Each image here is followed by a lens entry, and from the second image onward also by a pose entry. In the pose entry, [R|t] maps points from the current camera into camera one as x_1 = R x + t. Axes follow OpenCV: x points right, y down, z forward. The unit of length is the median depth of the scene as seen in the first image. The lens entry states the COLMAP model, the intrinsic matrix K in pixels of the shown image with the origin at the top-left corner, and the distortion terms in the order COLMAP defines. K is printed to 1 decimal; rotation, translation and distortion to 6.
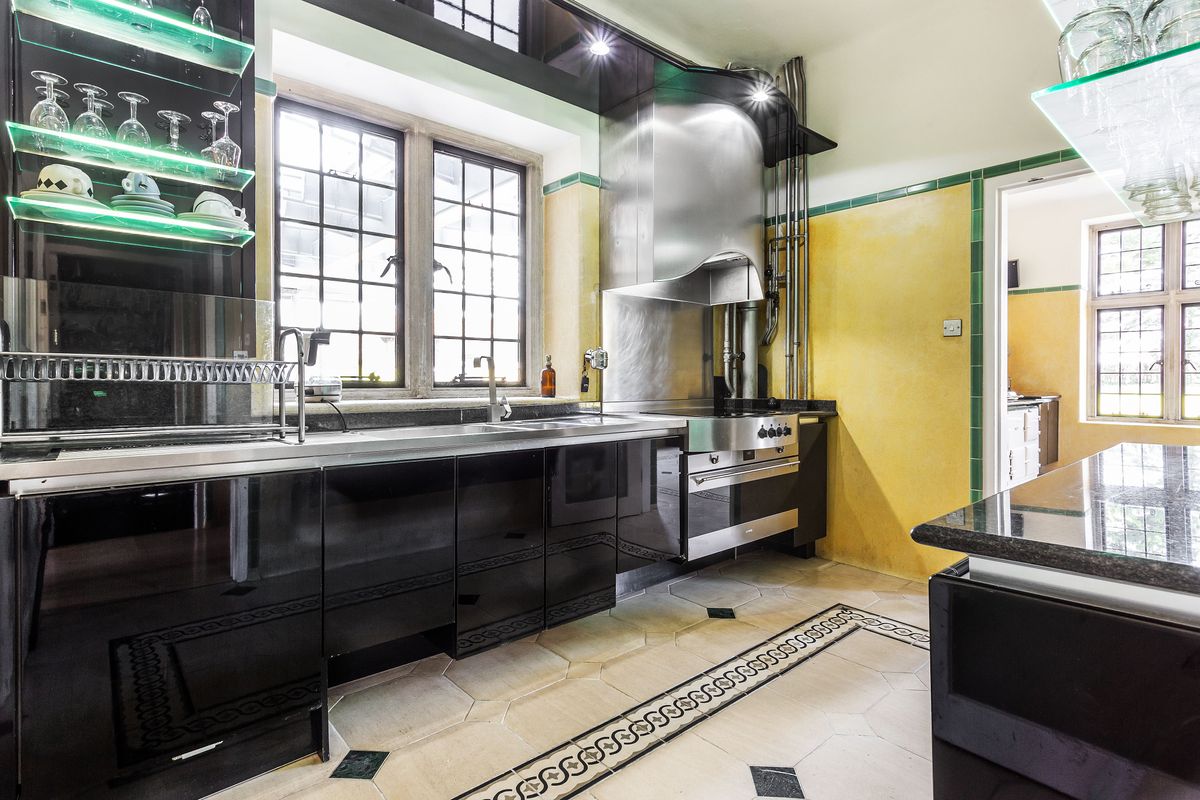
lens RADIAL K [[587.5, 0, 601.7], [0, 587.5, 391.5], [0, 0, 1]] dist [0.004334, 0.000176]
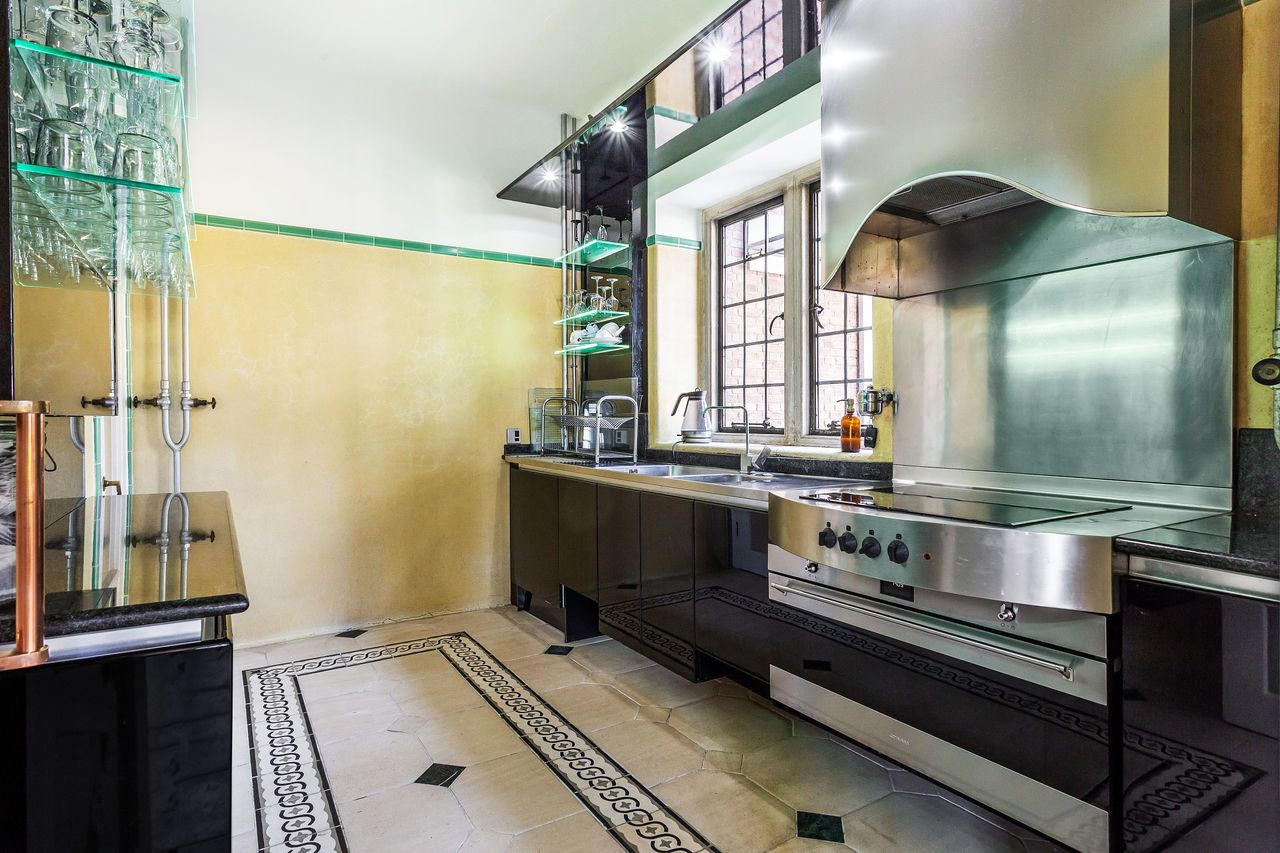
lens RADIAL K [[667.5, 0, 641.8], [0, 667.5, 425.7], [0, 0, 1]] dist [0.000146, -0.000341]
pose [[-0.161058, -0.005639, -0.986929, 1.168950], [-0.022822, 0.999738, -0.001988, -0.019183], [0.986681, 0.022203, -0.161144, 1.217239]]
